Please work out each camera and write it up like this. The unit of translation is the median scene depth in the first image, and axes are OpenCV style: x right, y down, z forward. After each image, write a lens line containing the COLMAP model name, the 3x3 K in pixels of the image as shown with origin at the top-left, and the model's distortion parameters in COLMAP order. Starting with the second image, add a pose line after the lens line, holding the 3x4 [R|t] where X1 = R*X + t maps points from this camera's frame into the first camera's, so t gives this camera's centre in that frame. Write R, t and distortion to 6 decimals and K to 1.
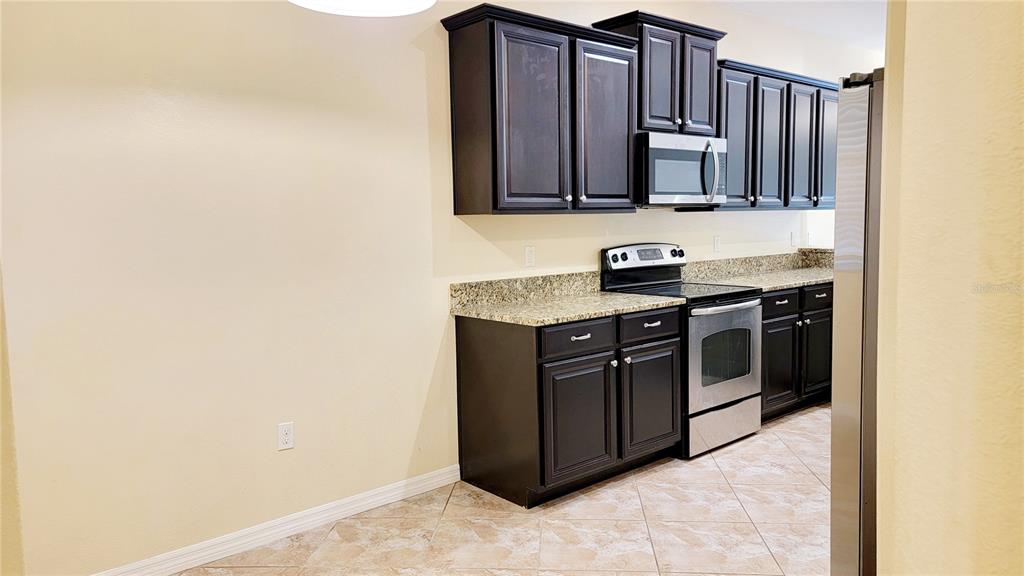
lens RADIAL K [[710.6, 0, 515.8], [0, 710.6, 280.4], [0, 0, 1]] dist [0.077816, -0.027301]
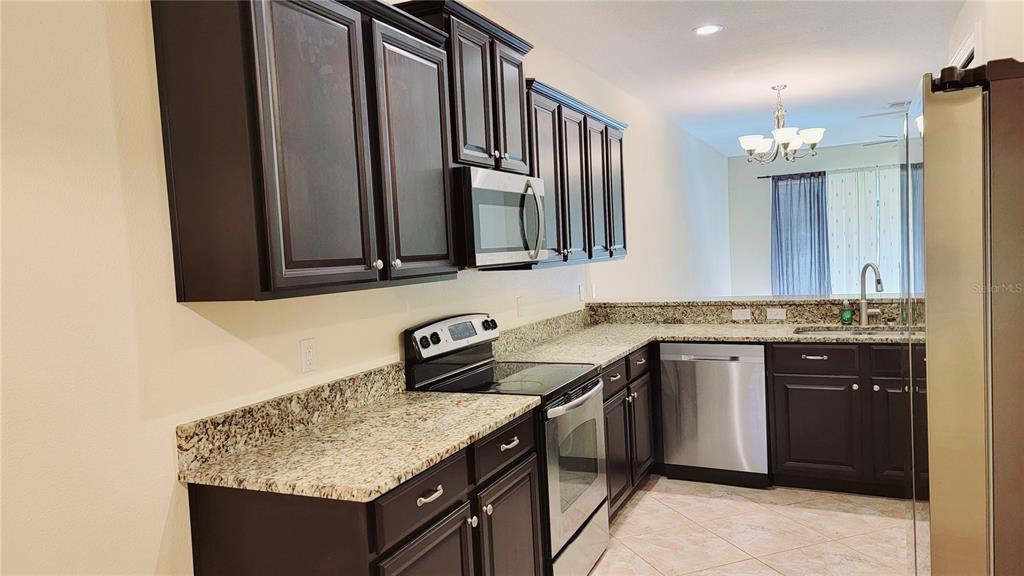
lens RADIAL K [[710.6, 0, 517.6], [0, 710.6, 292.1], [0, 0, 1]] dist [0.077816, -0.027301]
pose [[0.910061, -0.049980, 0.411450, -0.075875], [0.066515, 0.997448, -0.025956, -0.066223], [-0.409103, 0.050989, 0.911062, 0.371408]]
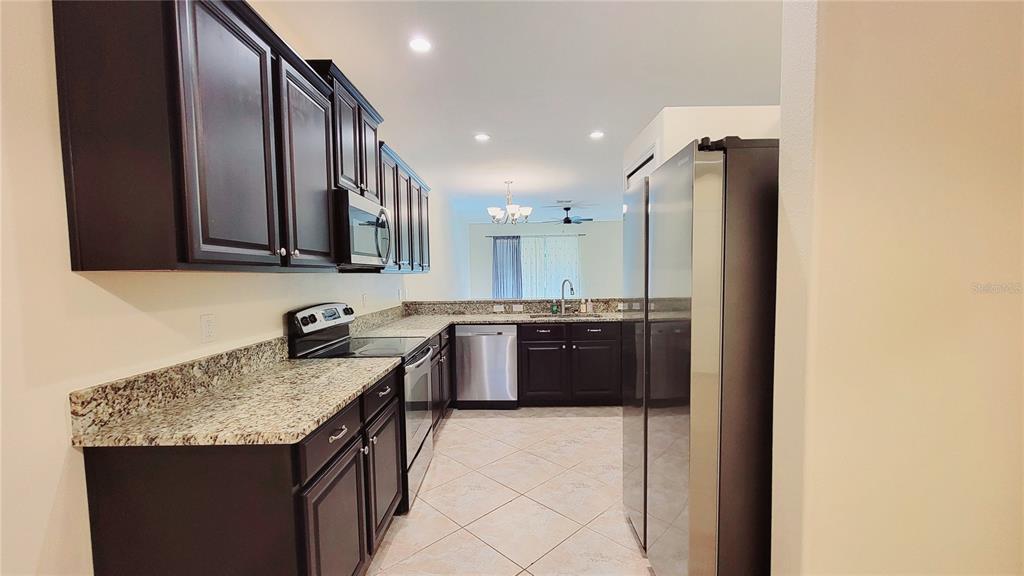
lens RADIAL K [[417.8, 0, 513.8], [0, 417.8, 299.9], [0, 0, 1]] dist [-0.006060, 0.002275]
pose [[0.658513, -0.035229, 0.751745, -0.104433], [0.065442, 0.997800, -0.010566, -0.041452], [-0.749719, 0.056153, 0.659370, 0.512282]]
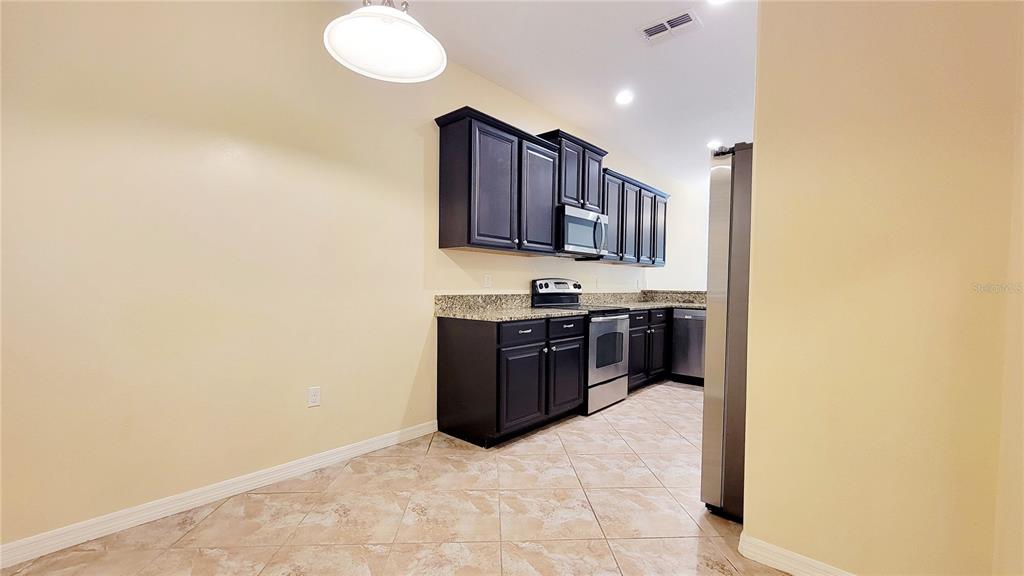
lens RADIAL K [[417.8, 0, 513.3], [0, 417.8, 299.6], [0, 0, 1]] dist [-0.006060, 0.002275]
pose [[0.991295, 0.027364, 0.128784, -0.042574], [-0.020862, 0.998452, -0.051565, 0.054432], [-0.129996, 0.048429, 0.990331, 0.128531]]
